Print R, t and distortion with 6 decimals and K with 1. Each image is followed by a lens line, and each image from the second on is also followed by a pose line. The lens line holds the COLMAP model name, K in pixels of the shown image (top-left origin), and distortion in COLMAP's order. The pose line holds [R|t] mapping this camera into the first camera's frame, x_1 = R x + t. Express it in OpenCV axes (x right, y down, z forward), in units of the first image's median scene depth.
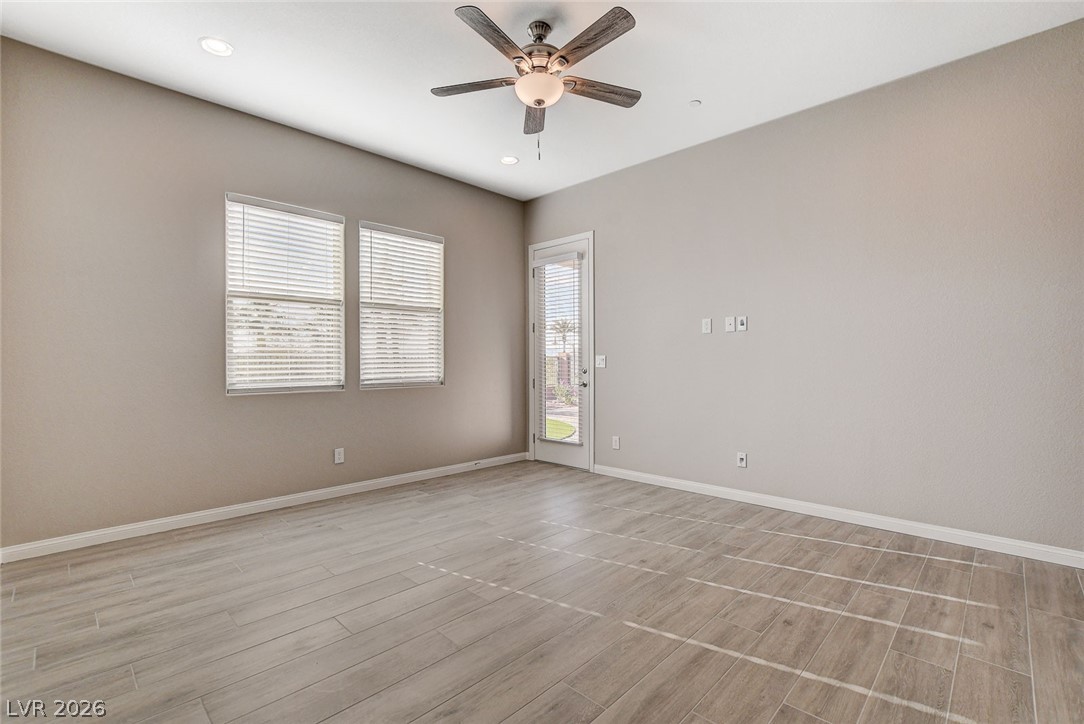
lens RADIAL K [[483.0, 0, 537.3], [0, 483.0, 361.6], [0, 0, 1]] dist [-0.020238, 0.000429]
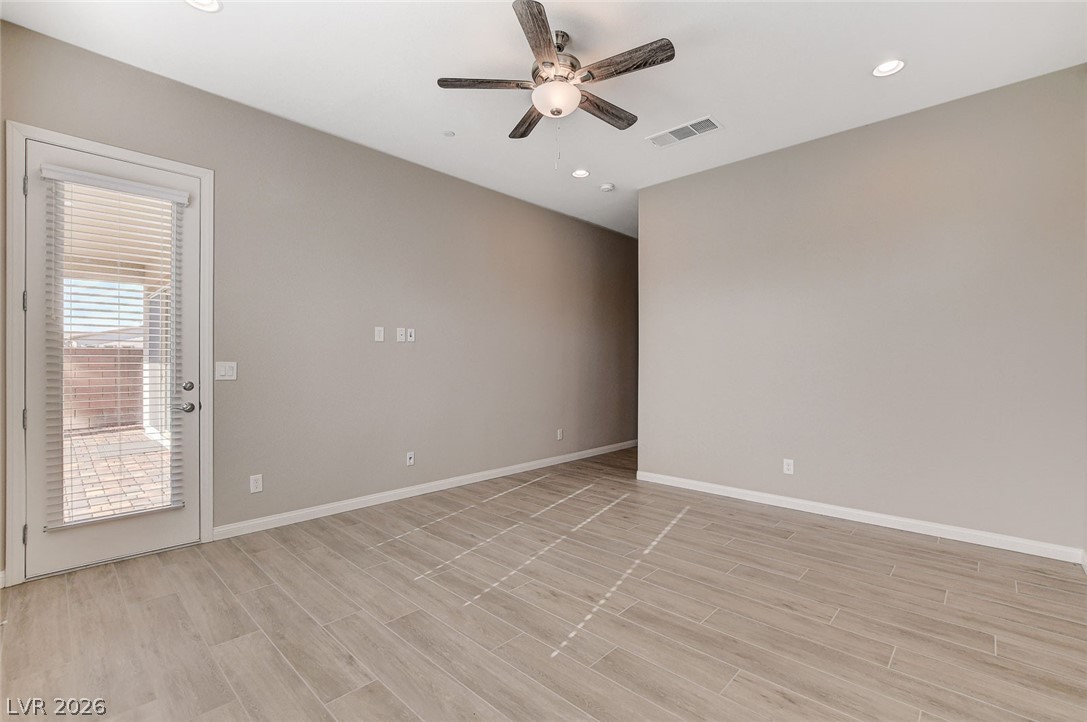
lens RADIAL K [[478.9, 0, 535.7], [0, 478.9, 364.2], [0, 0, 1]] dist [-0.012458, 0.002508]
pose [[-0.014012, -0.000406, 0.999902, -0.811845], [-0.004043, 0.999992, 0.000350, -0.017389], [-0.999894, -0.004038, -0.014013, 0.875181]]
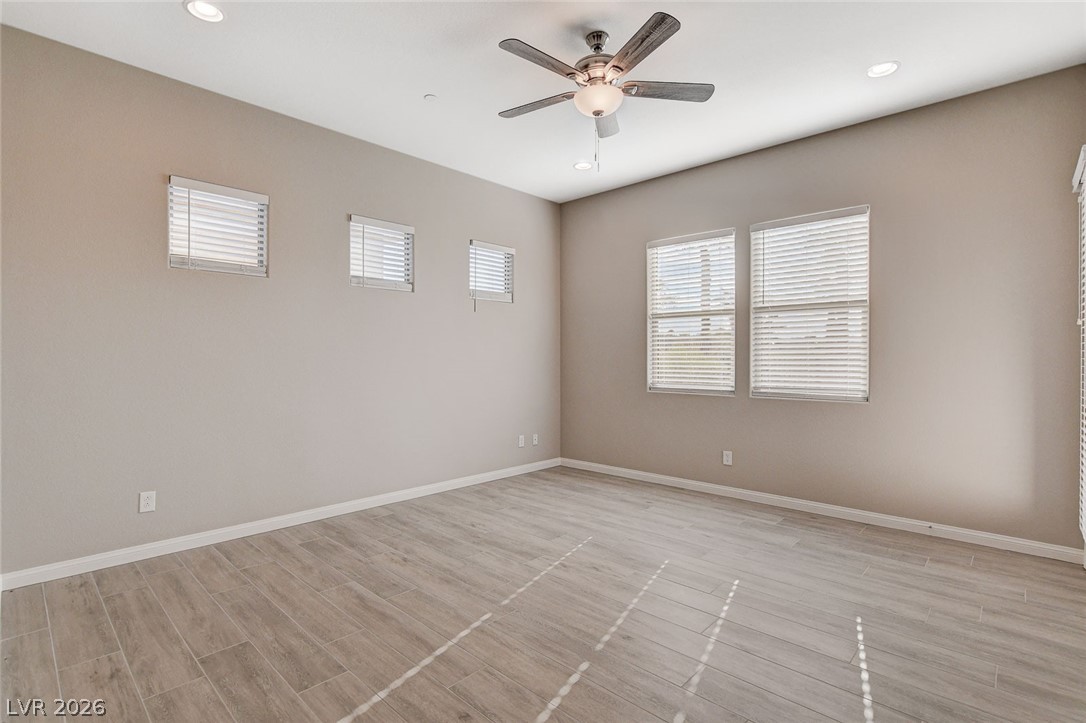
lens RADIAL K [[511.9, 0, 536.4], [0, 511.9, 362.8], [0, 0, 1]] dist [-0.001552, 0.000051]
pose [[0.022500, 0.013223, -0.999659, 0.877518], [-0.000241, 0.999913, 0.013221, -0.034108], [0.999747, -0.000056, 0.022501, 0.703854]]
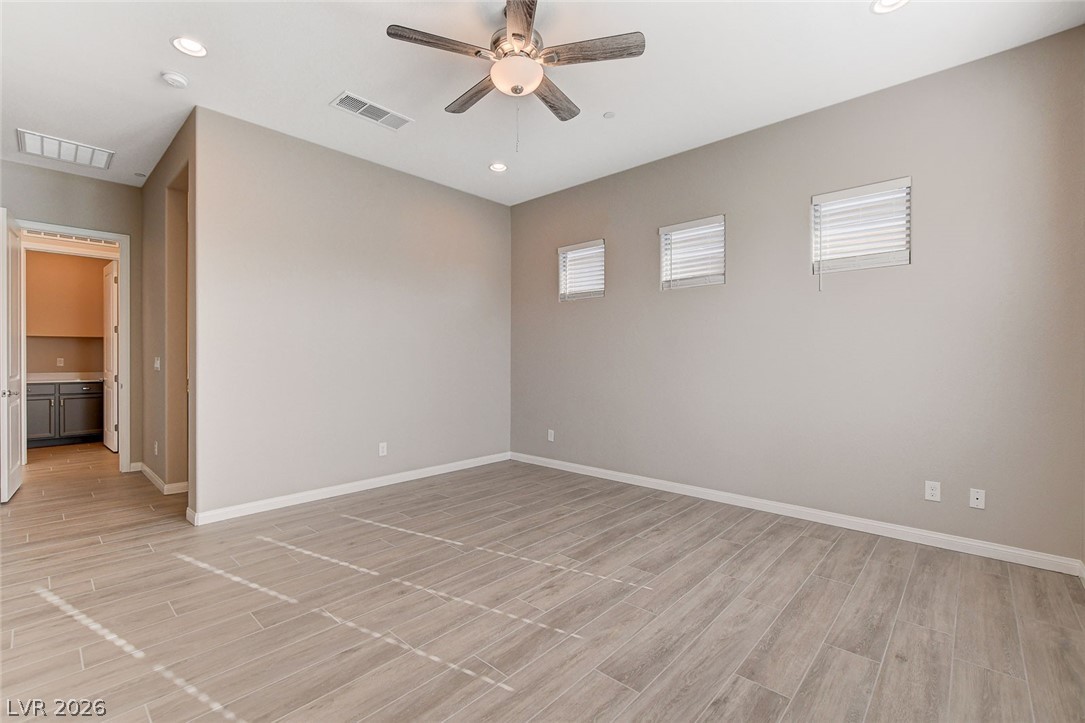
lens RADIAL K [[478.1, 0, 539.6], [0, 478.1, 360.8], [0, 0, 1]] dist [-0.012458, 0.002508]
pose [[-0.999335, 0.002525, -0.036366, -0.003057], [0.002455, 0.999995, 0.001965, -0.013161], [0.036370, 0.001874, -0.999337, 1.597591]]
